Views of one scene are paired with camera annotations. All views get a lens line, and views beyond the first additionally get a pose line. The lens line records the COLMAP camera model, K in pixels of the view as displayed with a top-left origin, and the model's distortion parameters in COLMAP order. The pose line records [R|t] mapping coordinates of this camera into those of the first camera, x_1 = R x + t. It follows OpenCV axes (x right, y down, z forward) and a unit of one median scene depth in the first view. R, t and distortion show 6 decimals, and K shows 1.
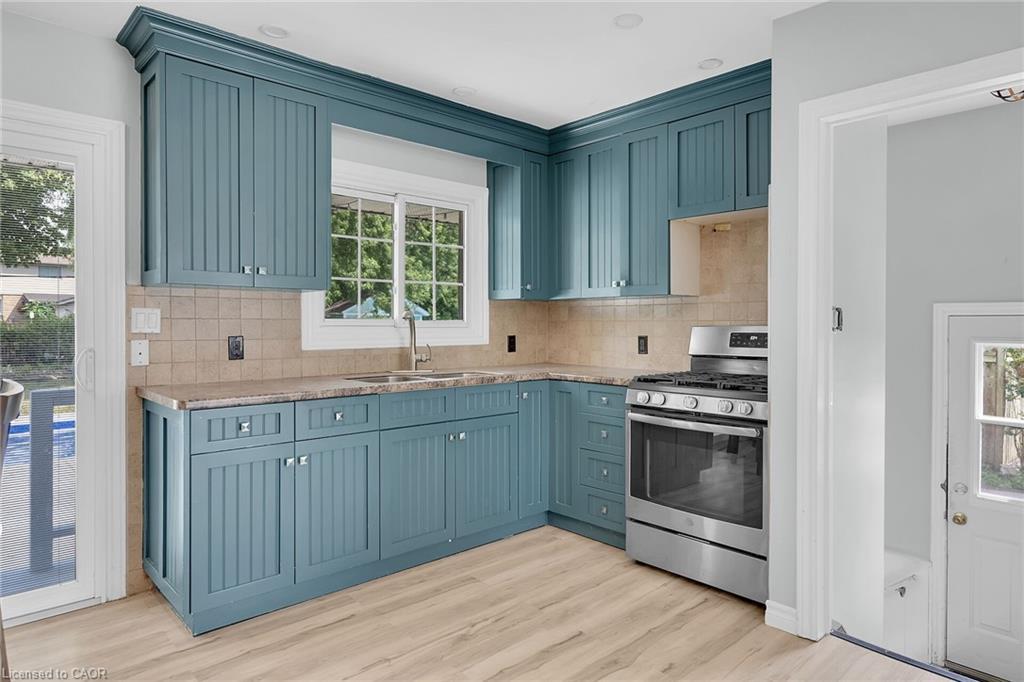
lens RADIAL K [[622.7, 0, 535.6], [0, 622.7, 331.0], [0, 0, 1]] dist [-0.000604, 0.005354]
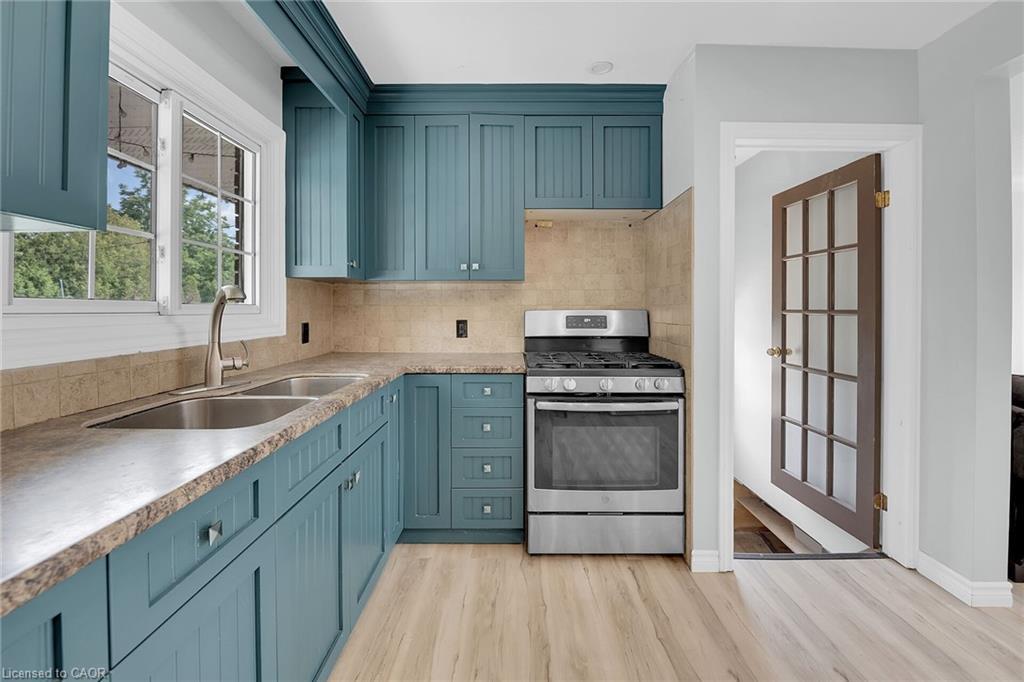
lens RADIAL K [[416.3, 0, 516.2], [0, 416.3, 310.7], [0, 0, 1]] dist [-0.009994, -0.002417]
pose [[0.690451, -0.003276, 0.723372, -0.287577], [0.009049, 0.999951, -0.004110, -0.004677], [-0.723323, 0.009384, 0.690447, 0.511721]]
